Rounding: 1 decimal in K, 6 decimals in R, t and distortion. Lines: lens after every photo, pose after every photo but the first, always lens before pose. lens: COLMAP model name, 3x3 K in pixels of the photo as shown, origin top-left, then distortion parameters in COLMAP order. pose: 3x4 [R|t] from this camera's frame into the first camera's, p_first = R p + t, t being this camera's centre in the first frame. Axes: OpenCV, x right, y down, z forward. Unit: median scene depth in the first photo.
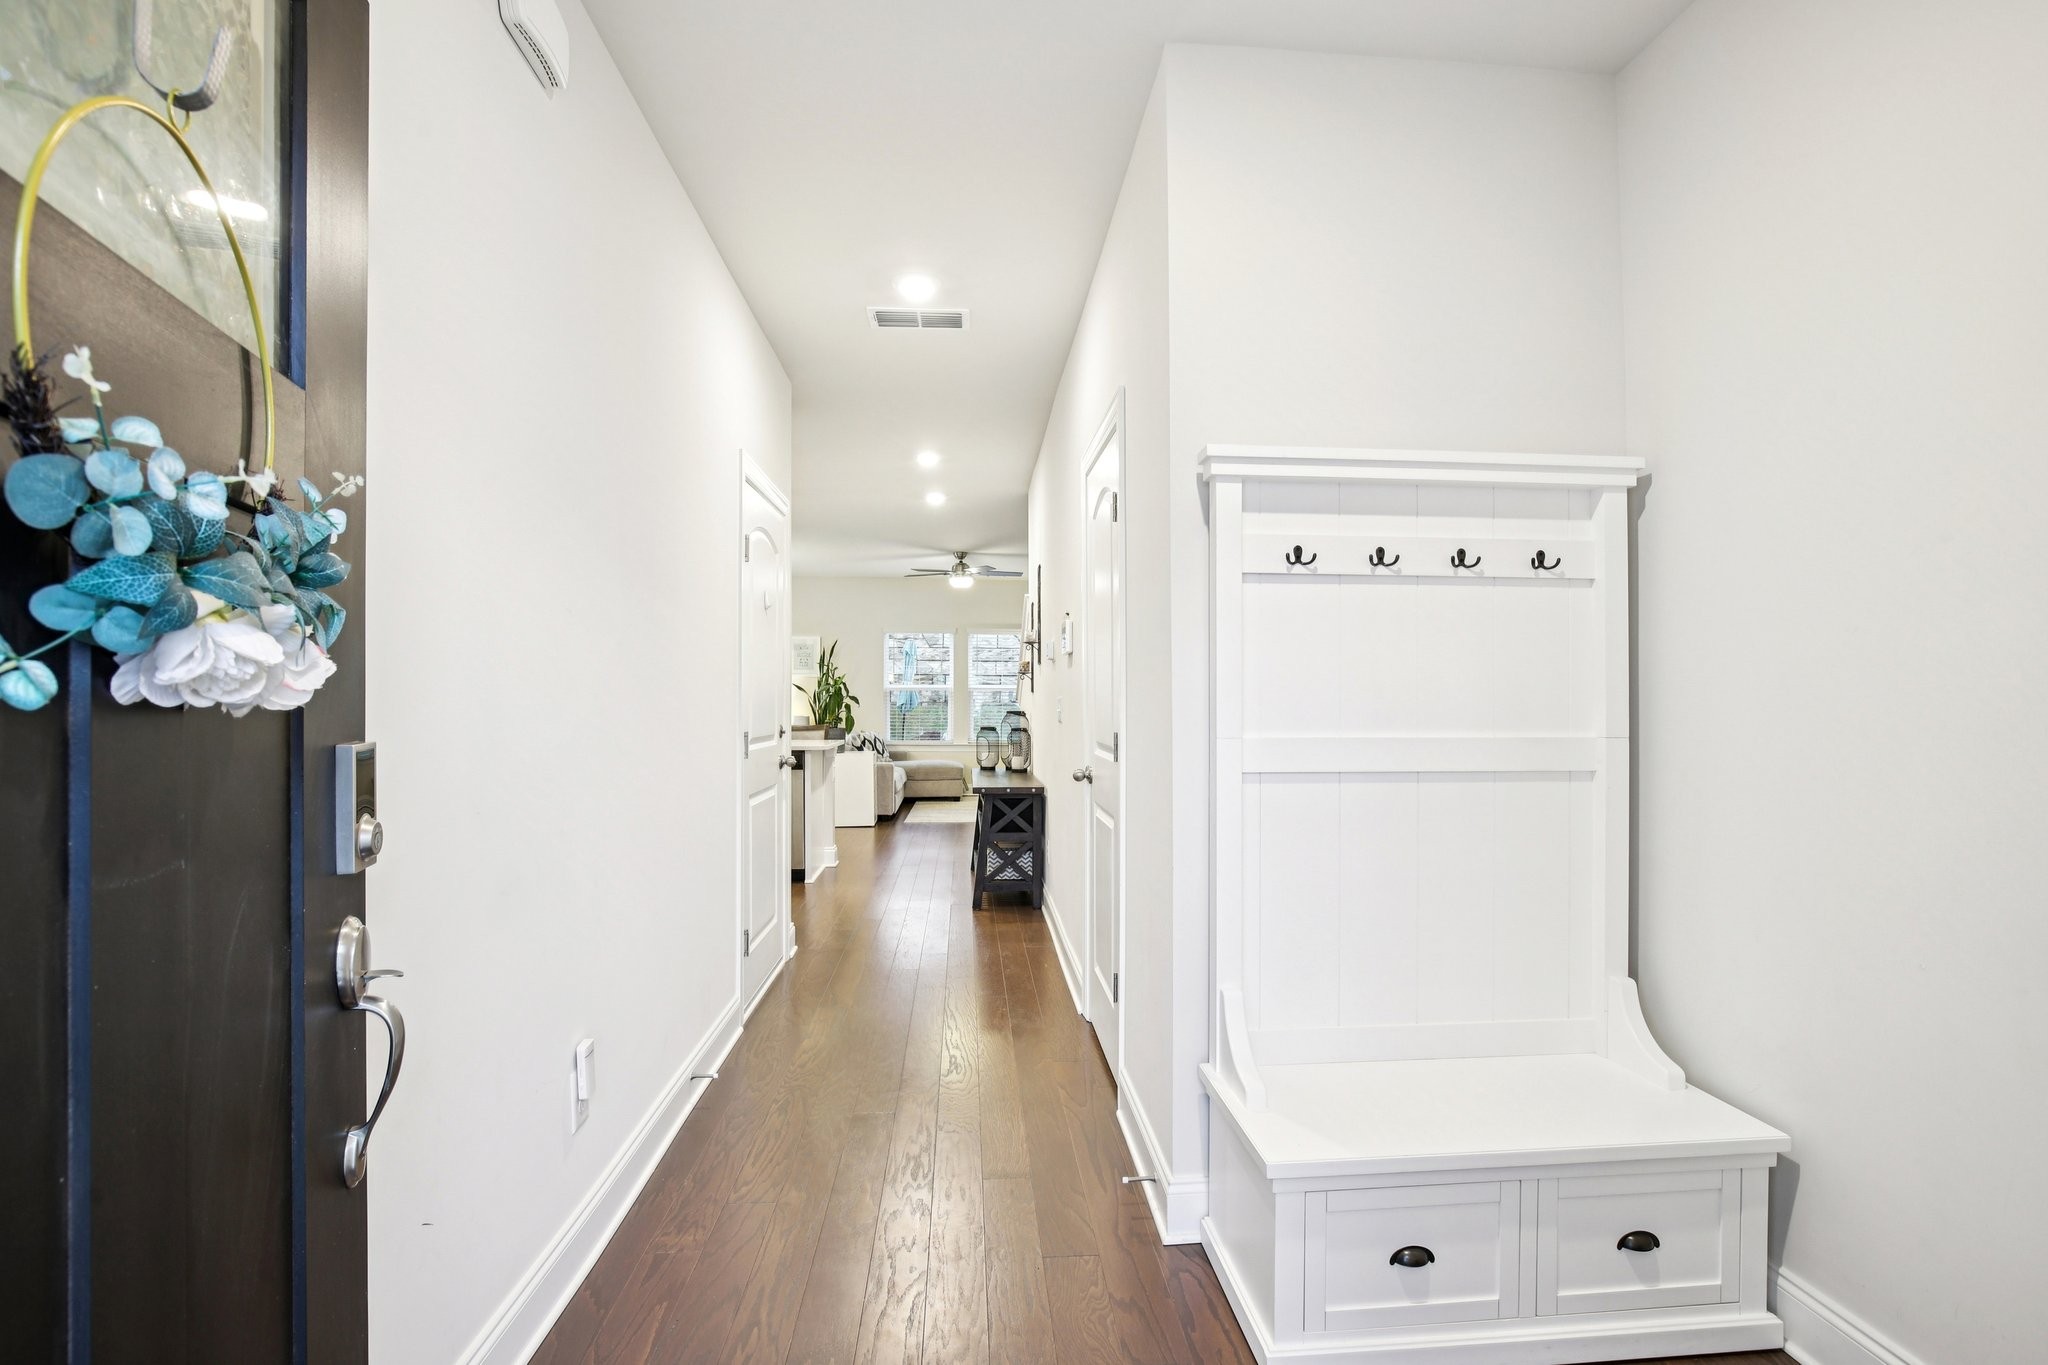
lens RADIAL K [[957.2, 0, 1016.4], [0, 957.2, 687.0], [0, 0, 1]] dist [-0.030836, 0.002701]
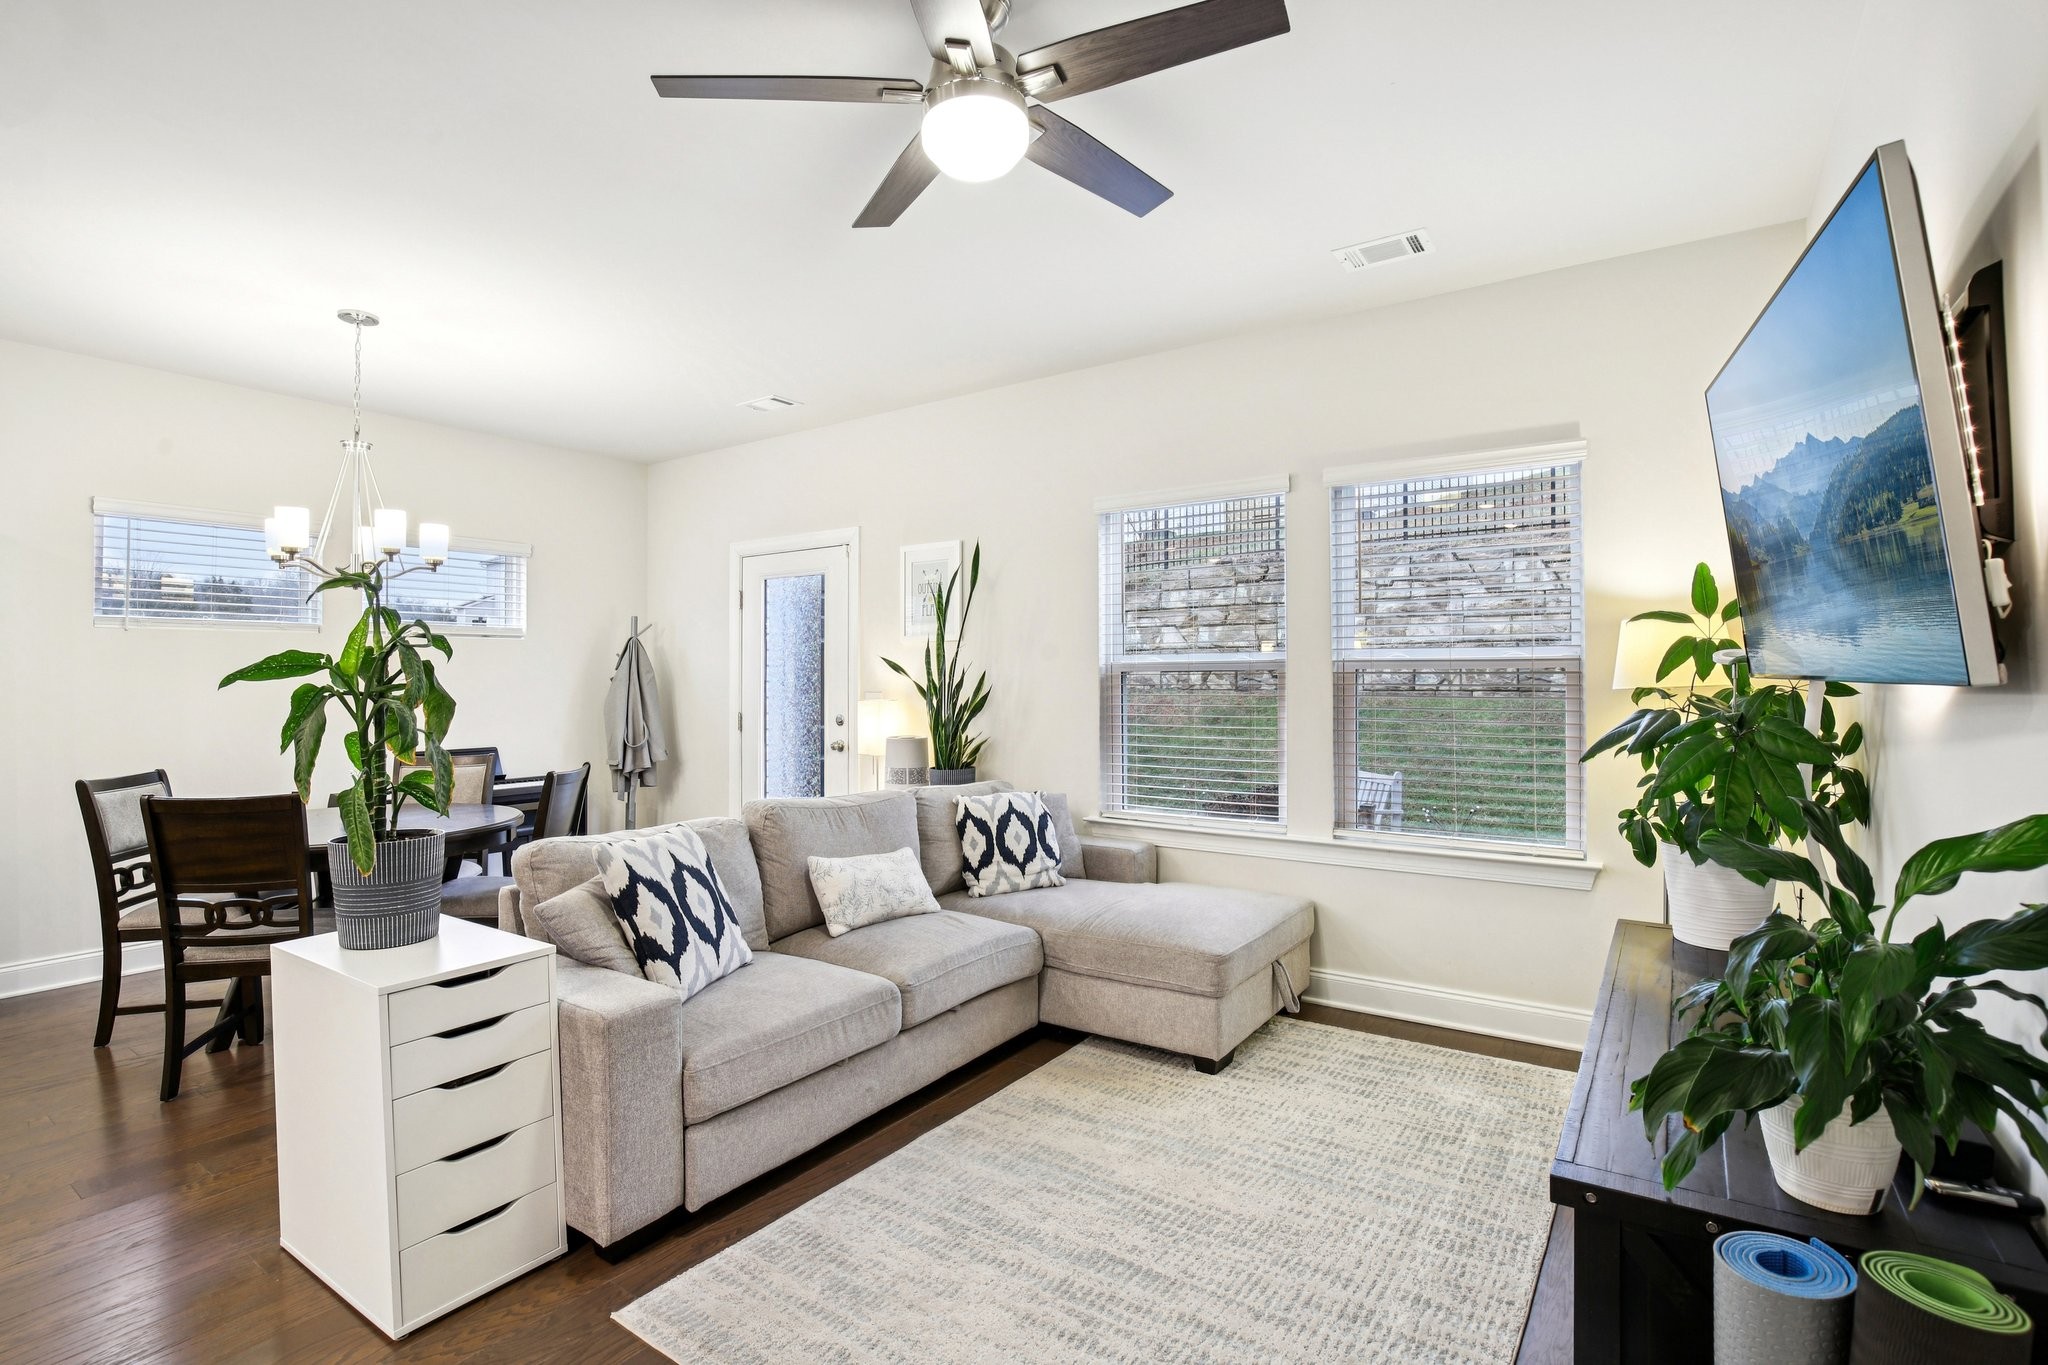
lens RADIAL K [[957.2, 0, 1002.8], [0, 957.2, 666.8], [0, 0, 1]] dist [-0.030836, 0.002701]
pose [[0.785745, -0.011018, -0.618453, 0.059060], [0.010475, 0.999935, -0.004505, 0.003266], [0.618462, -0.002938, 0.785809, 0.707341]]
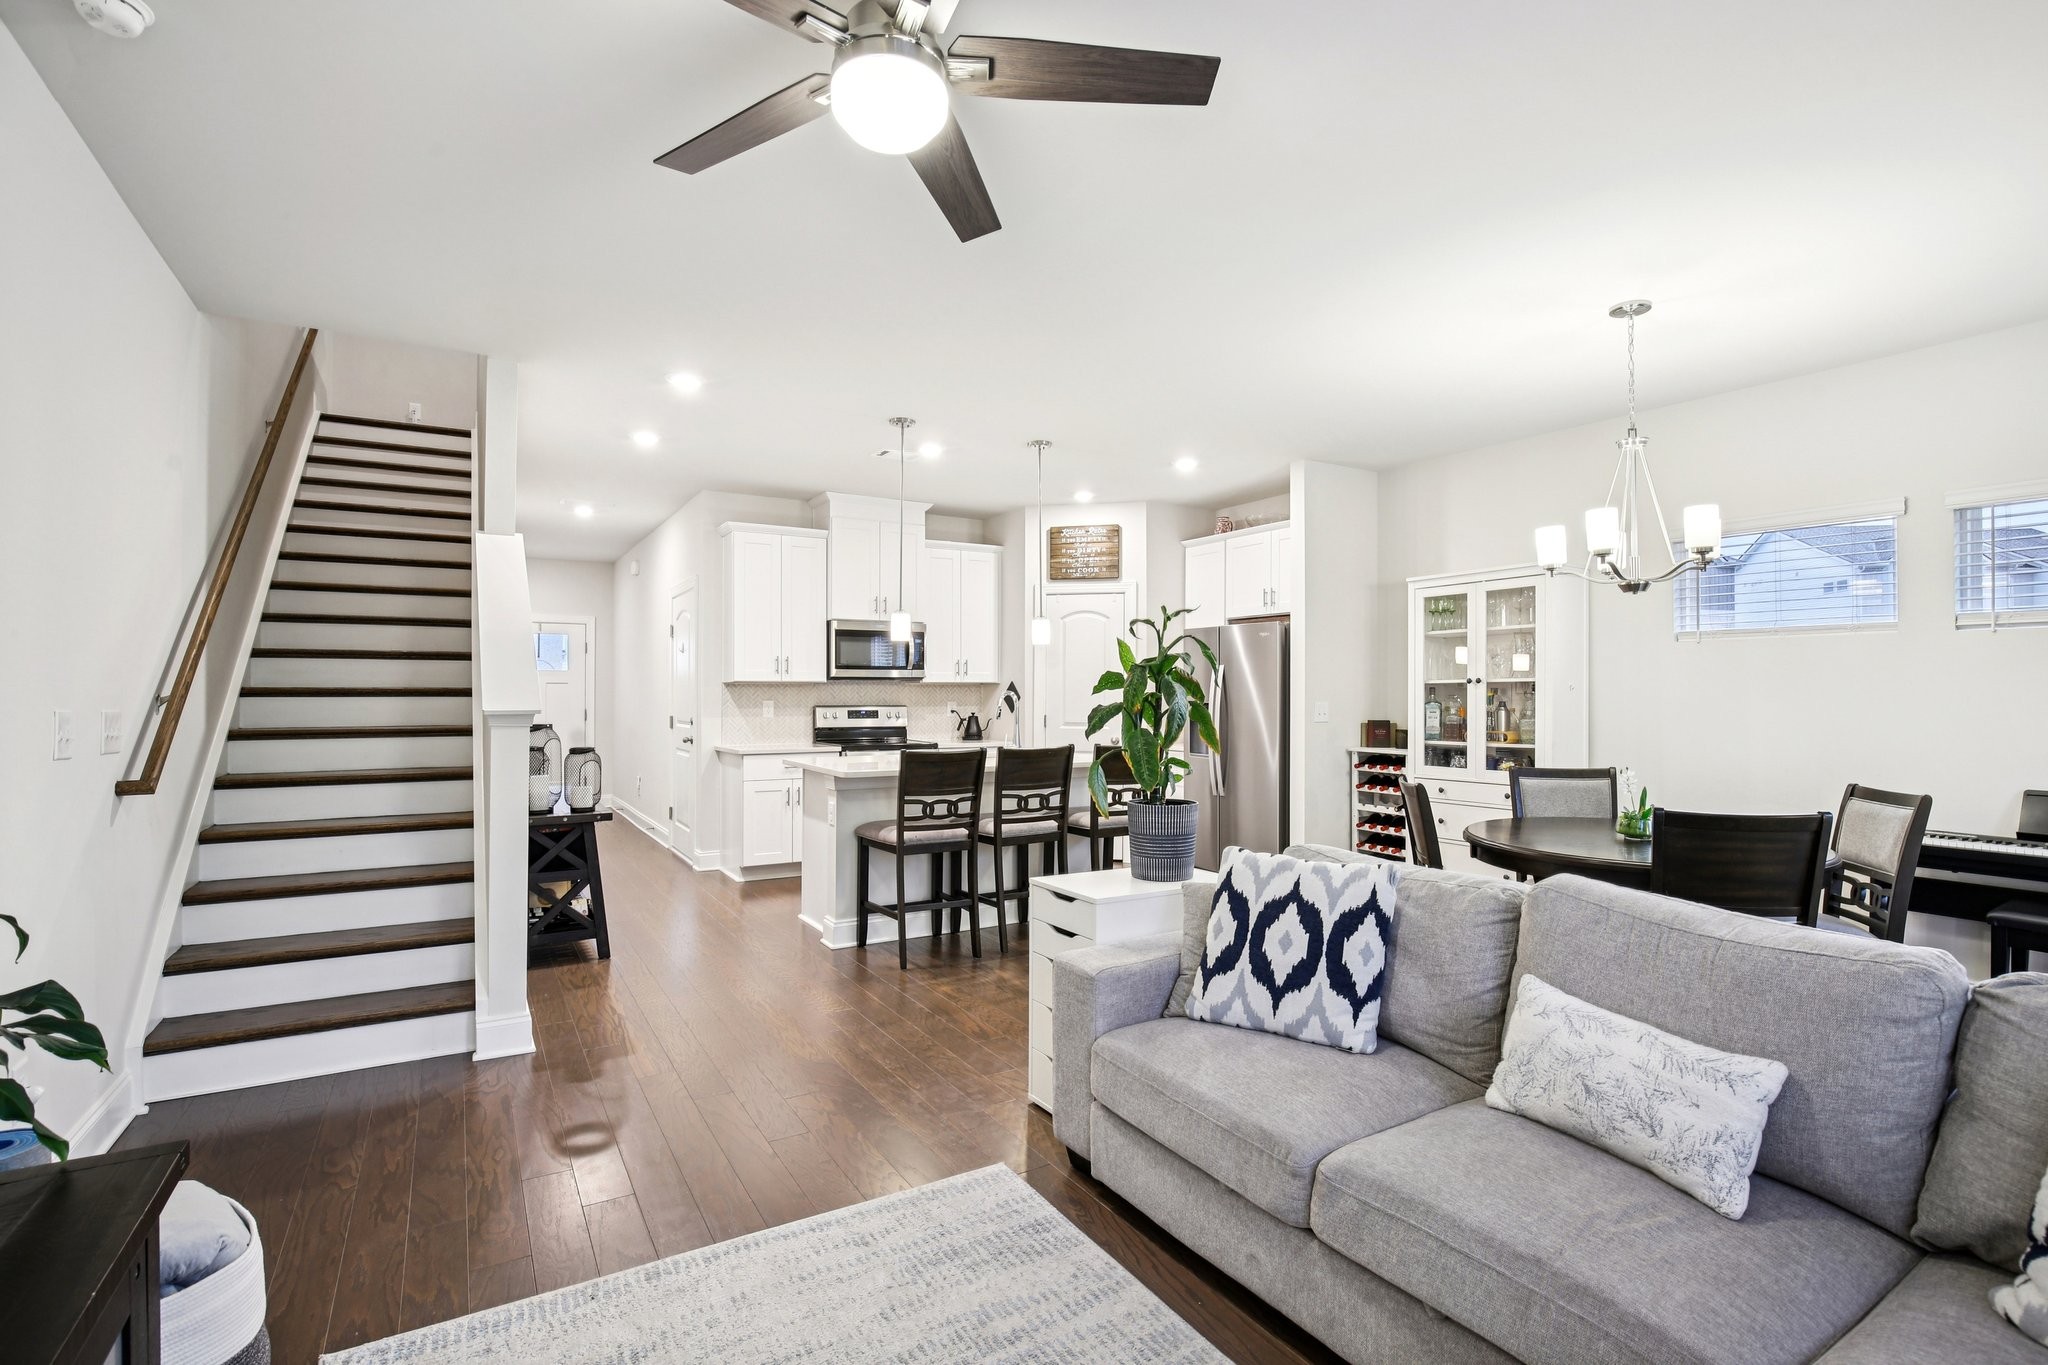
lens RADIAL K [[957.2, 0, 1045.7], [0, 957.2, 686.6], [0, 0, 1]] dist [-0.030836, 0.002701]
pose [[-0.877100, -0.004166, -0.480290, 0.003656], [0.004354, 0.999852, -0.016624, 0.006872], [0.480288, -0.016672, -0.876952, 0.986416]]
